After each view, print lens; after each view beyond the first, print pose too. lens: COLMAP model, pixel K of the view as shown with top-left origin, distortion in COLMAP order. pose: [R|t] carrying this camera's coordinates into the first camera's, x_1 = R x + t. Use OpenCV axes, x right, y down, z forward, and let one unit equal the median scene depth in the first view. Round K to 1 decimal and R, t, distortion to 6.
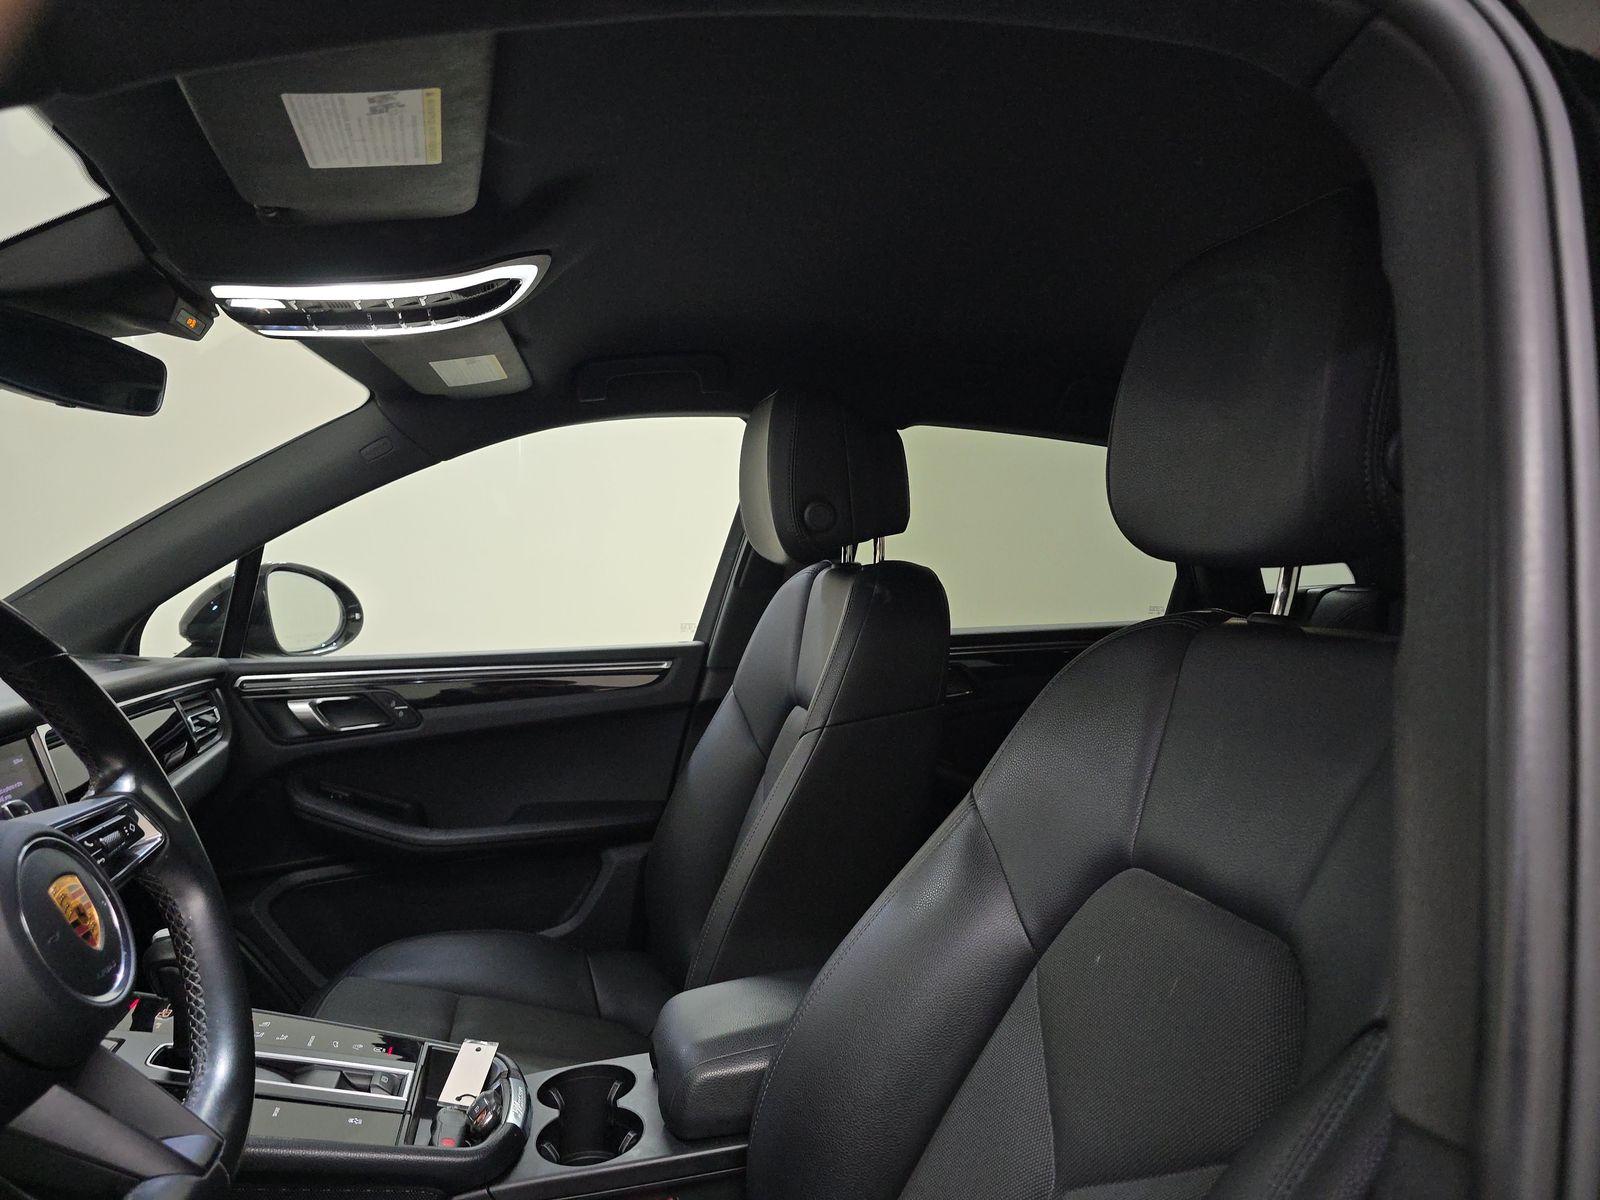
lens RADIAL K [[1075.9, 0, 800.6], [0, 1075.9, 605.9], [0, 0, 1]] dist [0.055255, -0.042844]
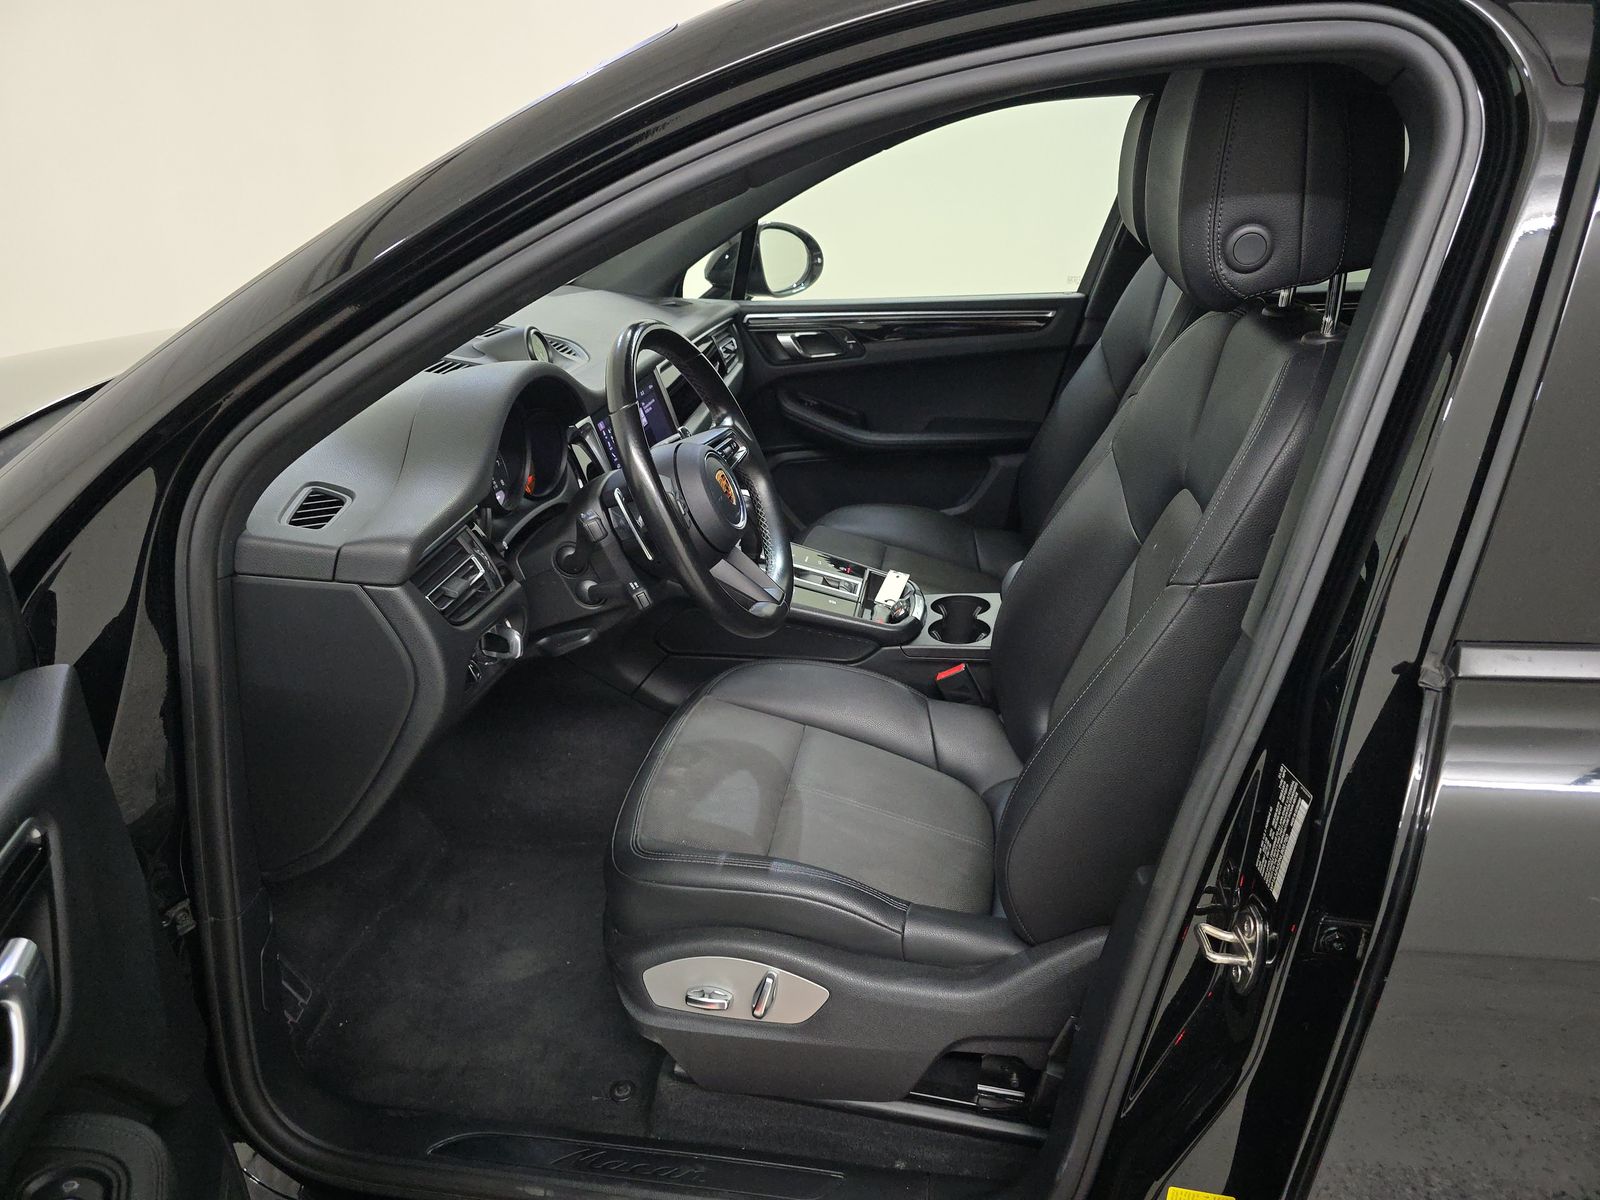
lens RADIAL K [[1075.9, 0, 793.6], [0, 1075.9, 604.7], [0, 0, 1]] dist [0.055255, -0.042844]
pose [[0.923410, 0.134212, -0.359586, 0.108756], [0.010381, 0.927794, 0.372948, -0.118431], [0.383676, -0.348117, 0.855341, -0.341332]]
